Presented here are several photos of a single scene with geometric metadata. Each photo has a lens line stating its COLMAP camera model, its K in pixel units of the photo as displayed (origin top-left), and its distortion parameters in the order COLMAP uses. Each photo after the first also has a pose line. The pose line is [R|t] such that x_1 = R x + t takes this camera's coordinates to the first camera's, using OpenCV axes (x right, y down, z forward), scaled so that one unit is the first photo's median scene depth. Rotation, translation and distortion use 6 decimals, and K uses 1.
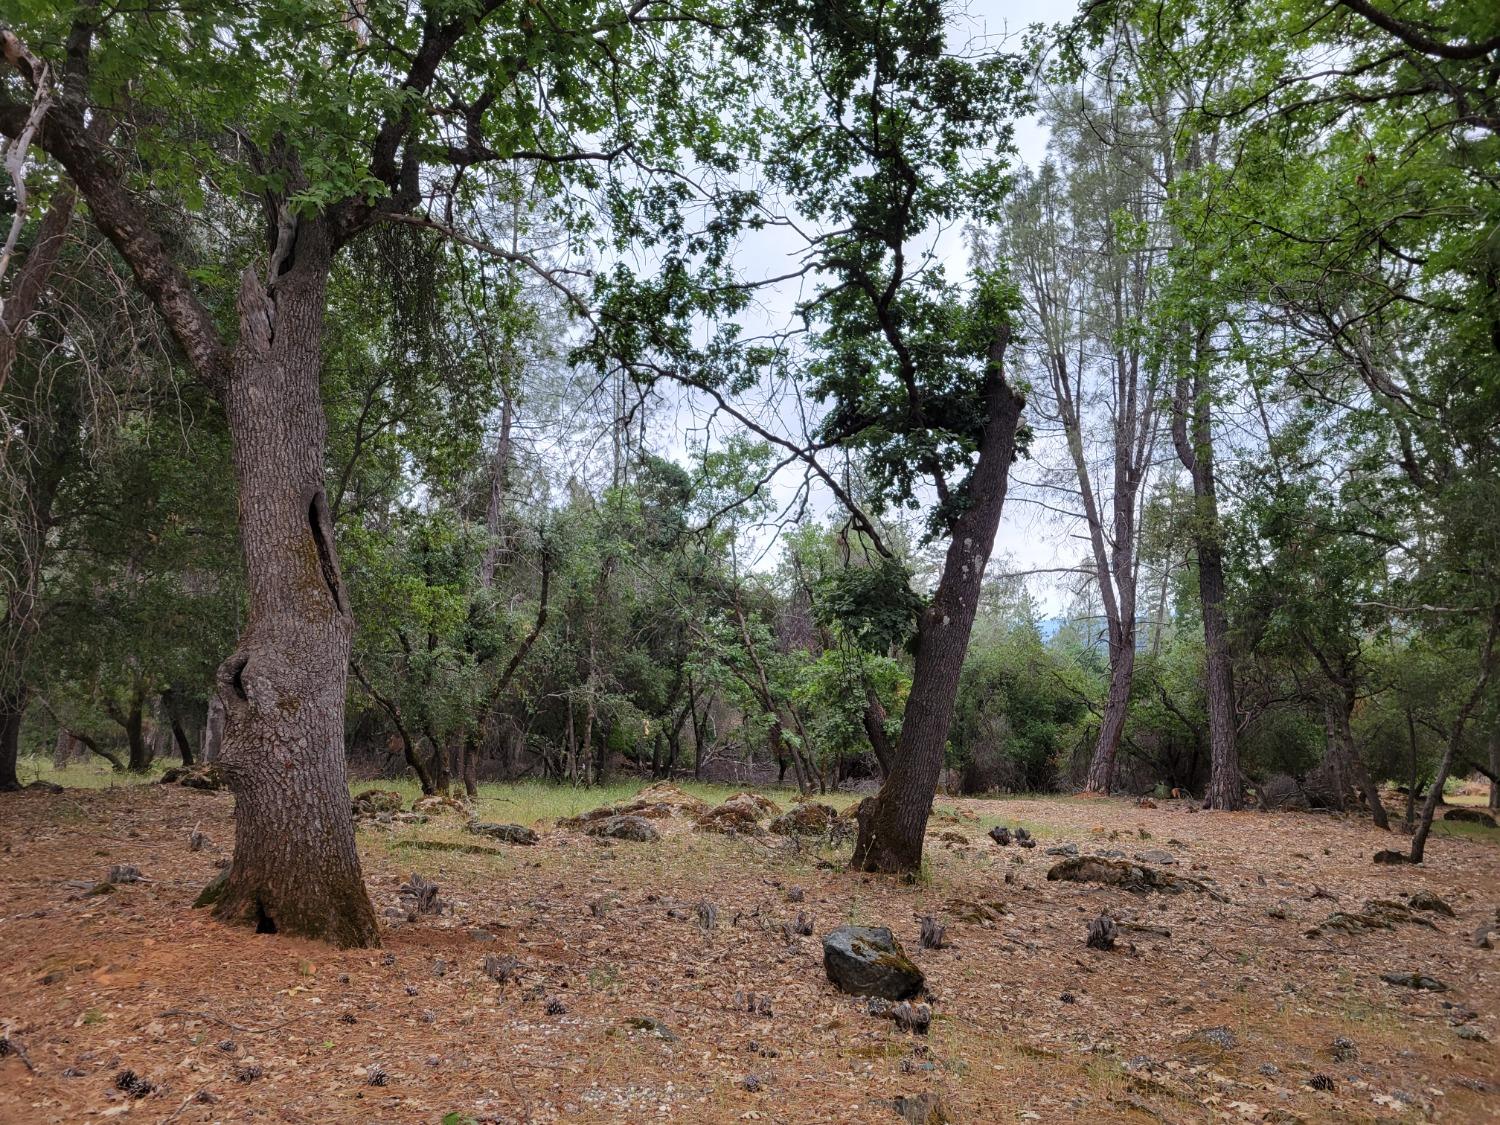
lens RADIAL K [[1130.4, 0, 748.3], [0, 1130.4, 585.2], [0, 0, 1]] dist [0.096622, -0.087946]
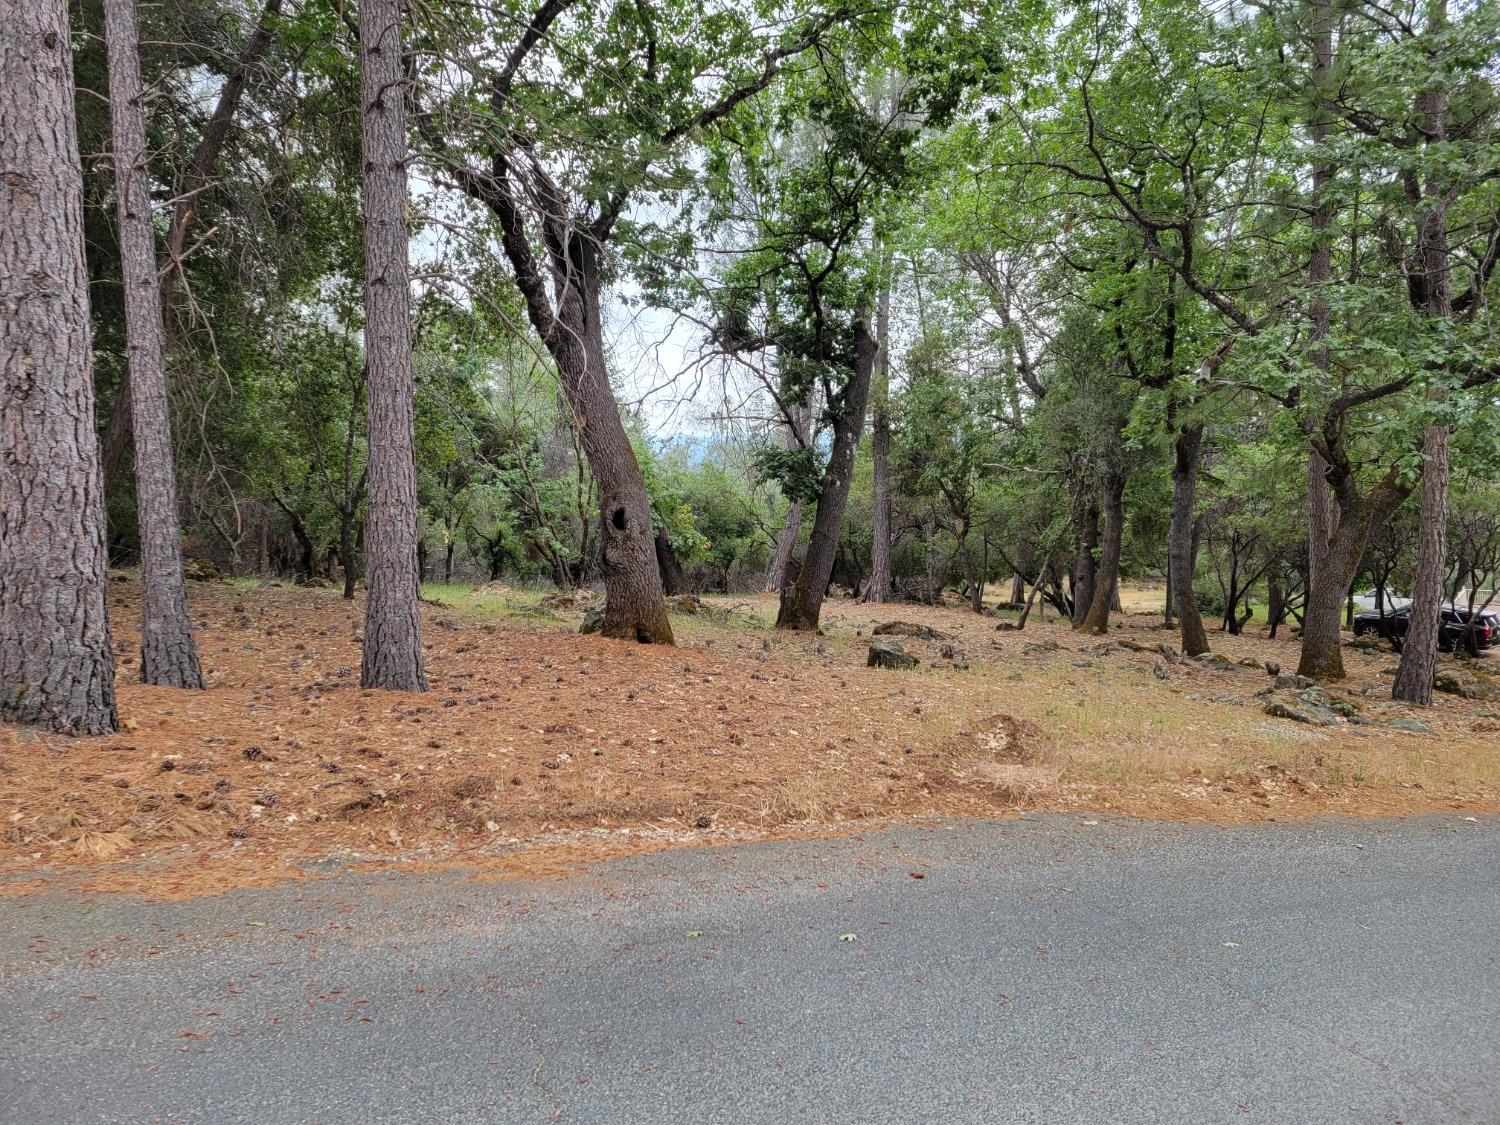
lens RADIAL K [[1130.4, 0, 748.3], [0, 1130.4, 585.2], [0, 0, 1]] dist [0.096622, -0.087946]
pose [[0.931937, 0.009993, 0.362481, -0.501758], [-0.071049, 0.985277, 0.155504, -0.065184], [-0.355591, -0.170674, 0.918926, -0.461917]]
